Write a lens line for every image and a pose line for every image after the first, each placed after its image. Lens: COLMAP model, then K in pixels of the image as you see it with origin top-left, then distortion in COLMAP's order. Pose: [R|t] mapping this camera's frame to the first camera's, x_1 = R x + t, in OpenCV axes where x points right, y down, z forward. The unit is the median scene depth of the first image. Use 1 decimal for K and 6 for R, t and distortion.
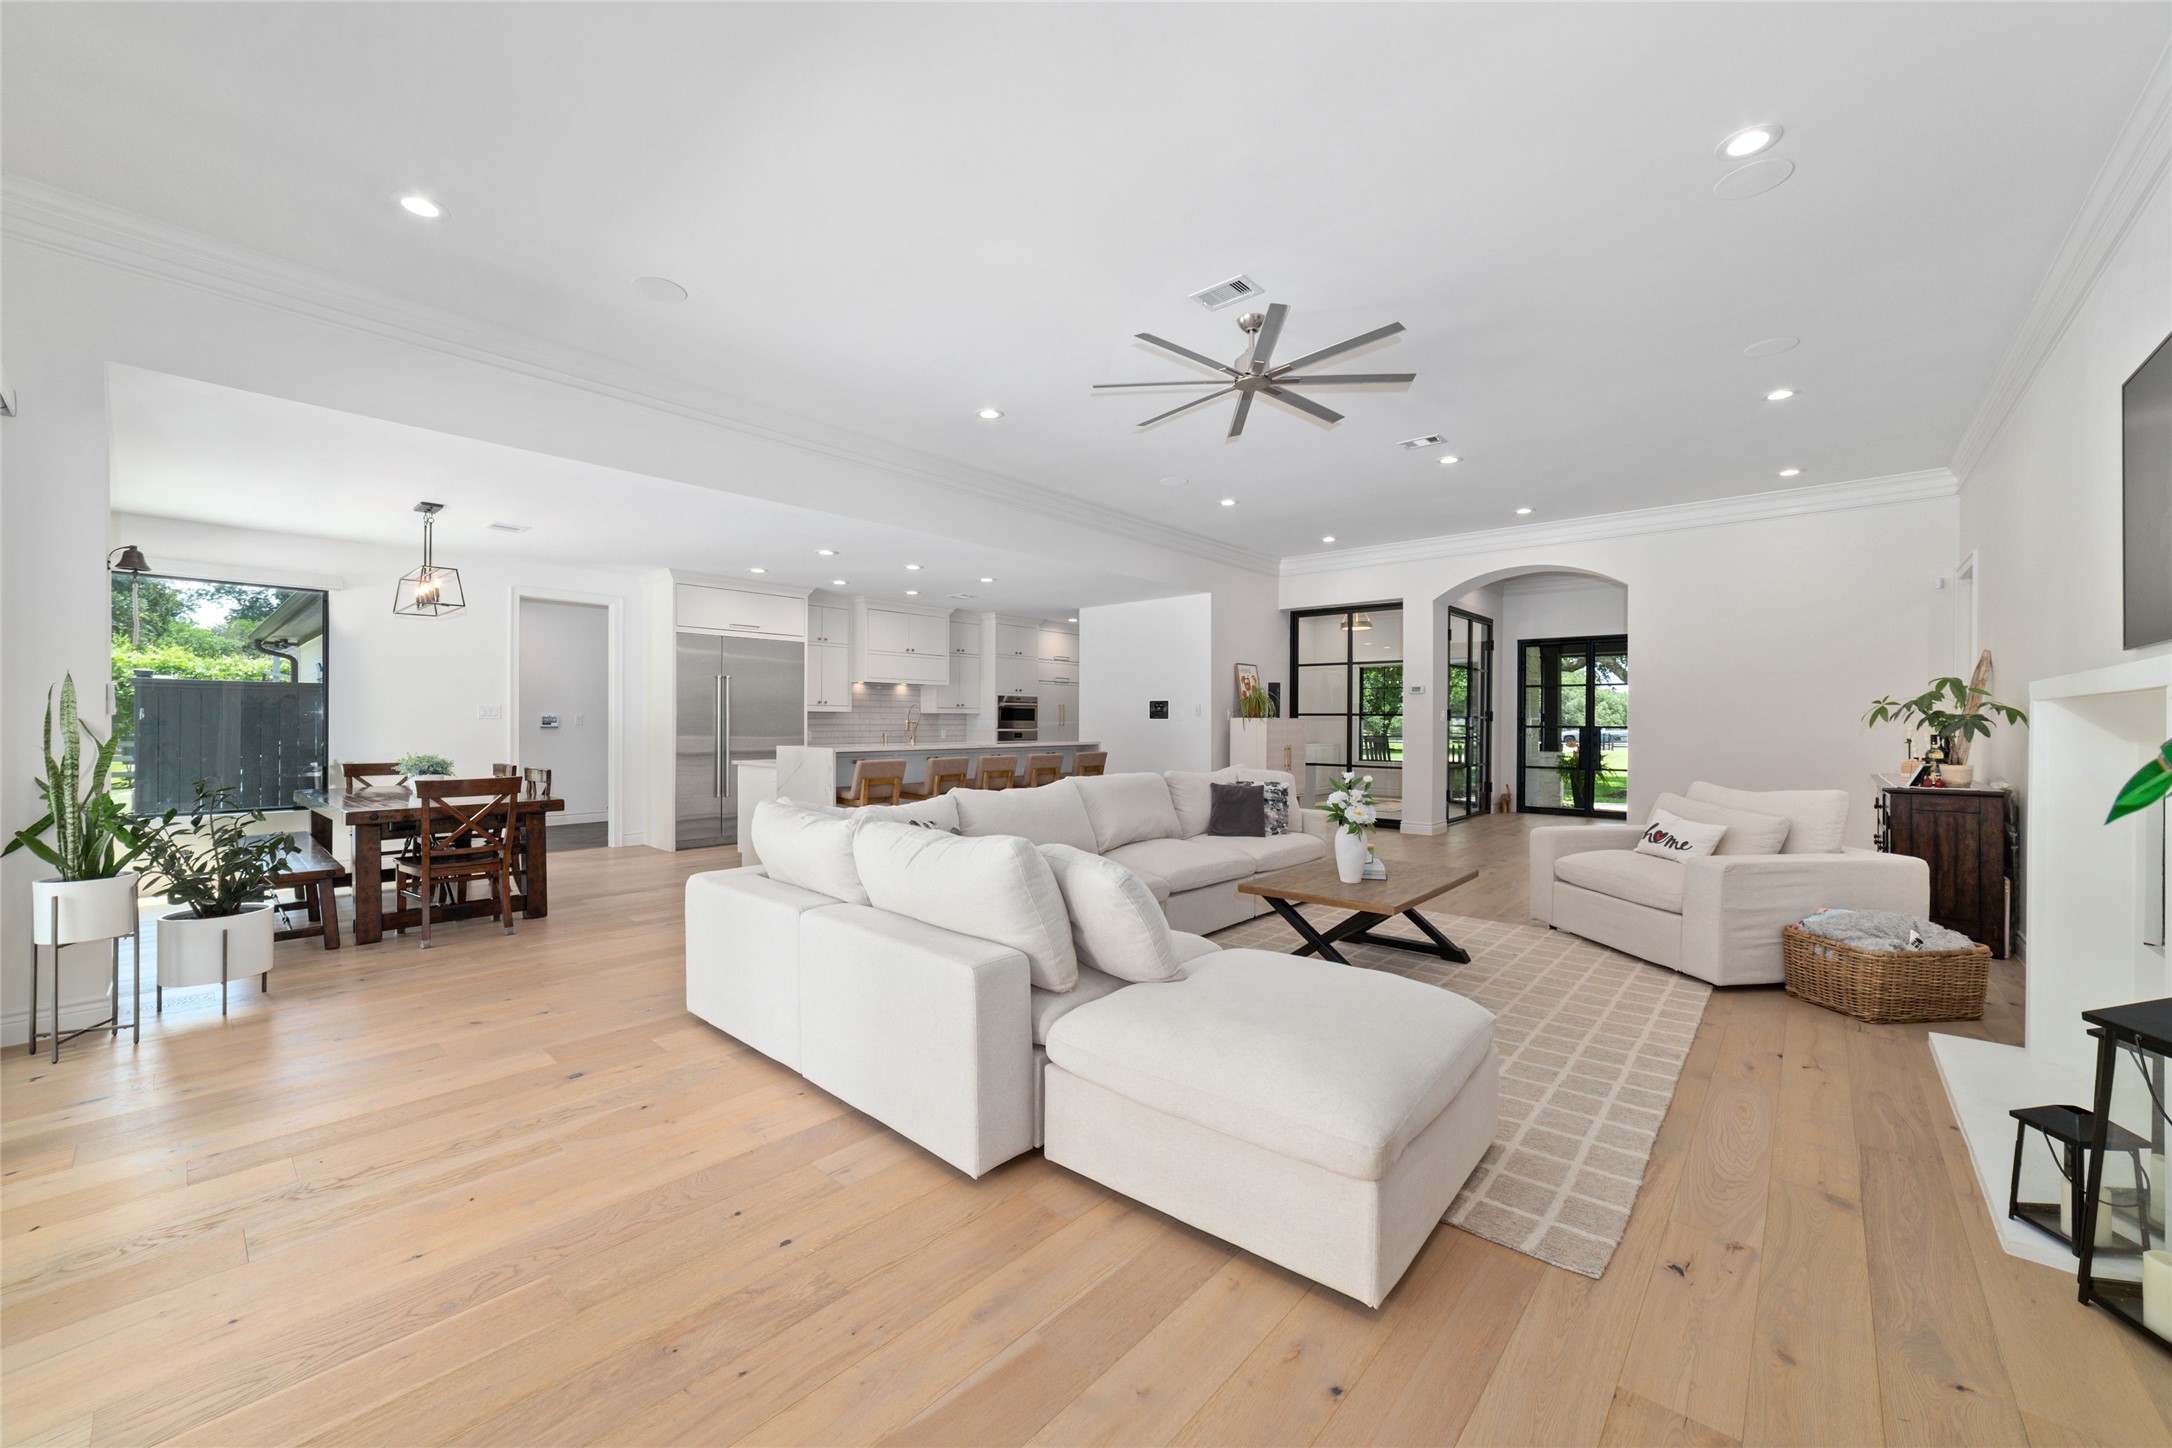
lens RADIAL K [[832.4, 0, 1073.7], [0, 832.4, 726.0], [0, 0, 1]] dist [-0.008276, 0.001044]
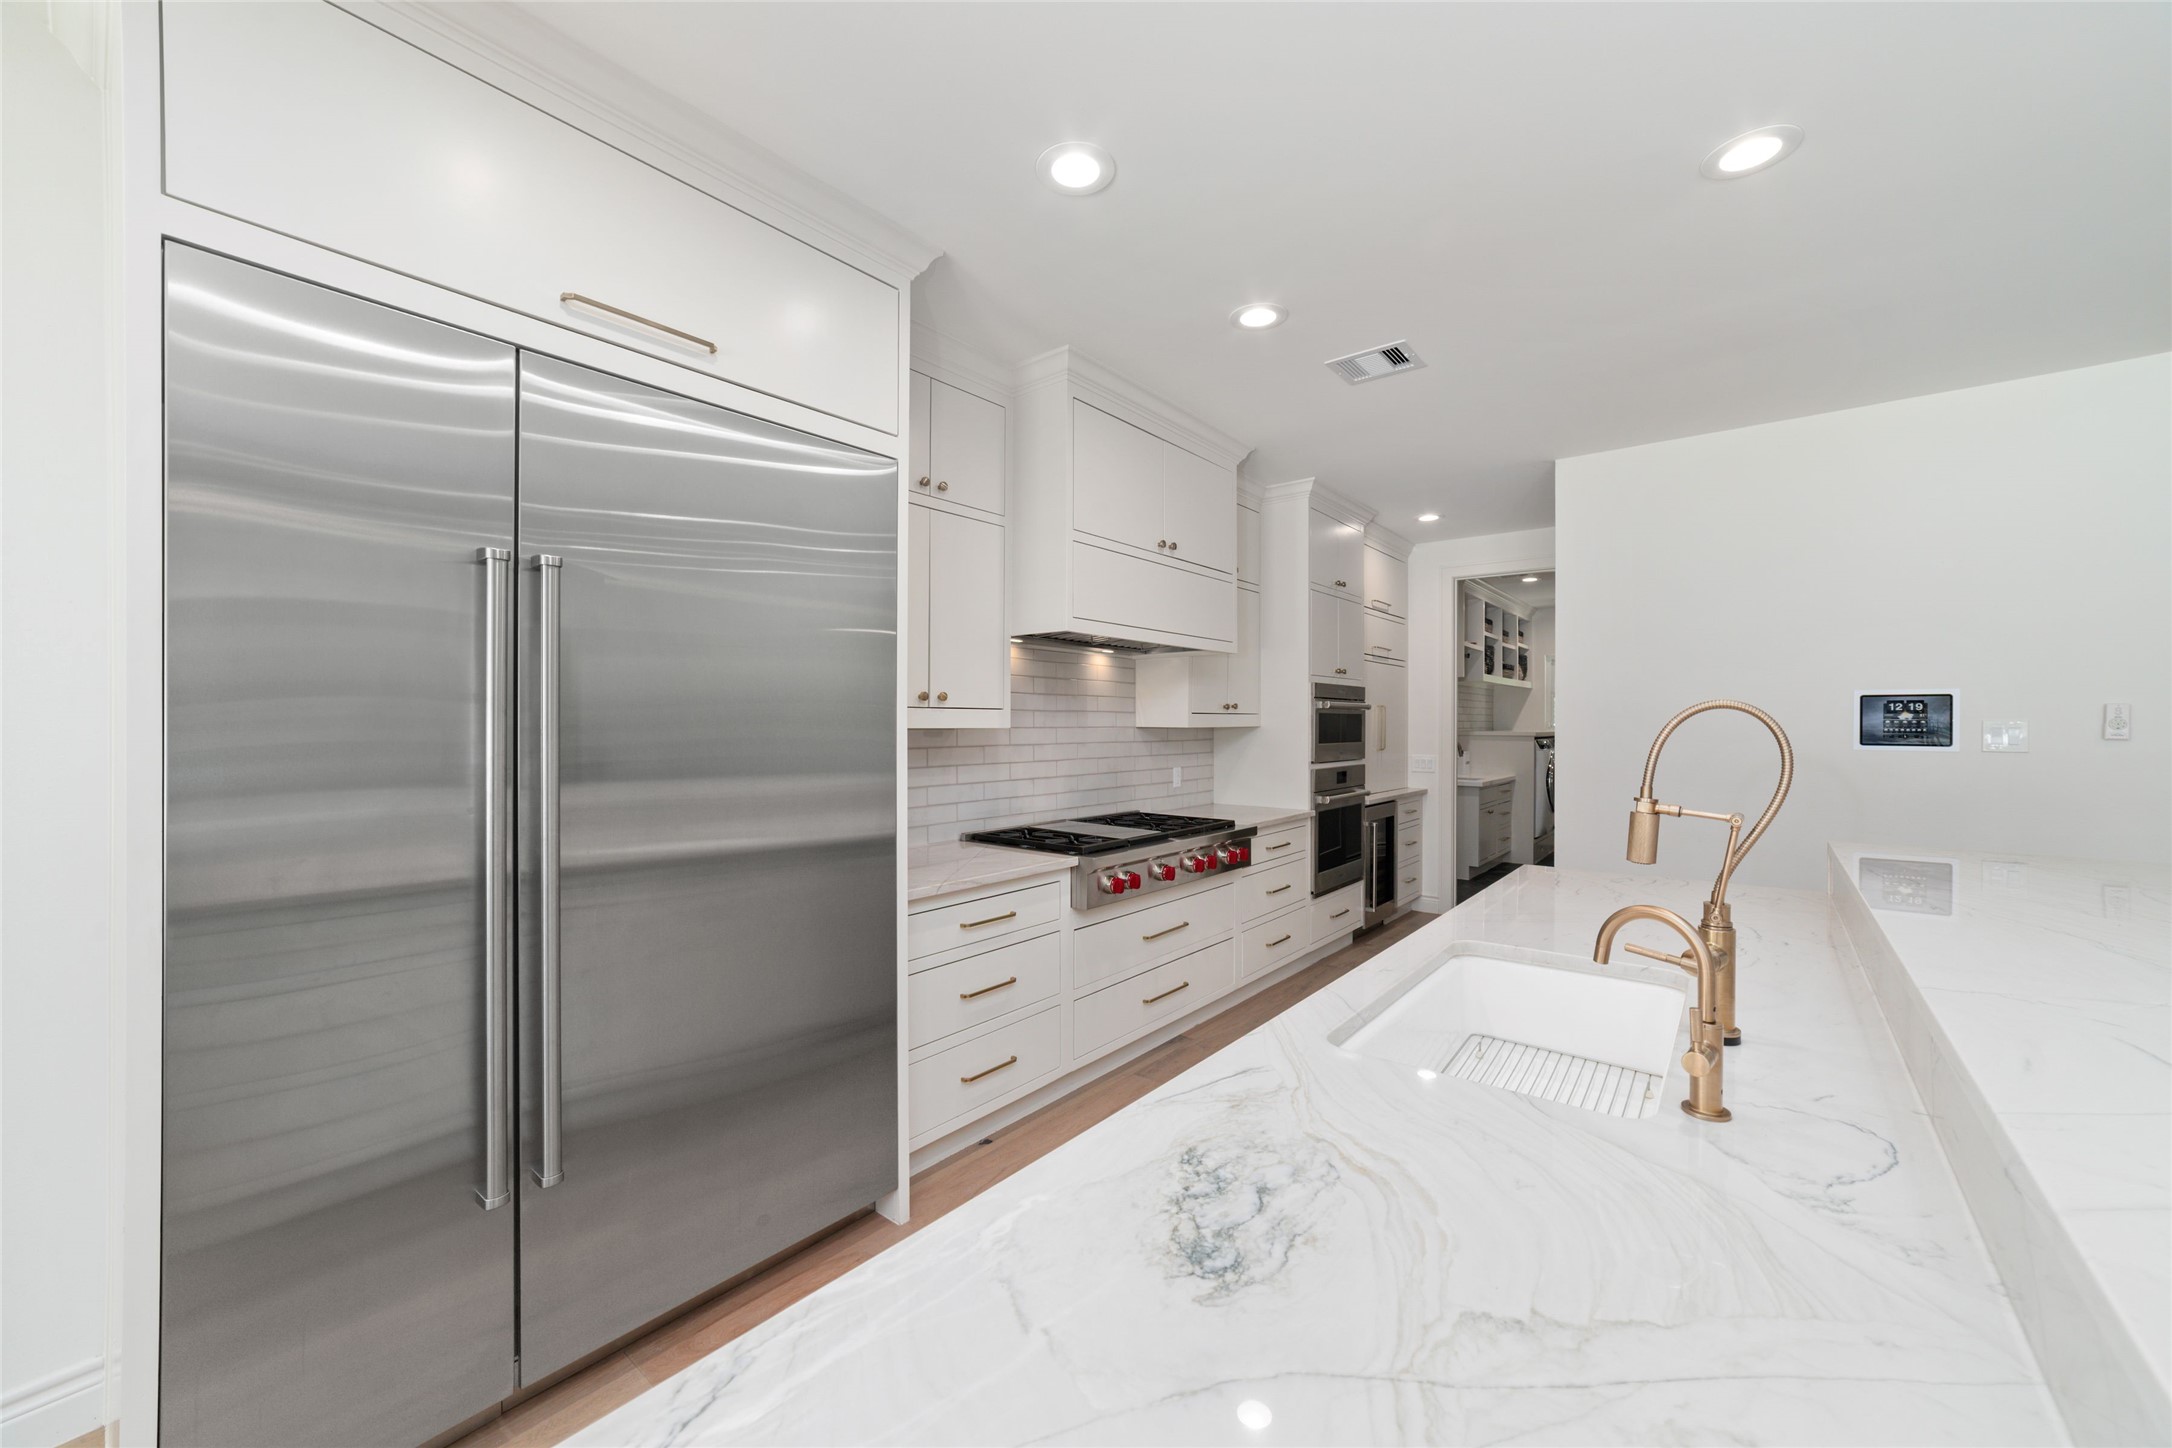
lens RADIAL K [[832.4, 0, 1087.0], [0, 832.4, 721.8], [0, 0, 1]] dist [-0.008276, 0.001044]
pose [[0.998241, -0.002810, 0.059216, -0.241517], [0.003079, 0.999985, -0.004466, -0.017274], [-0.059203, 0.004641, 0.998235, 0.639628]]
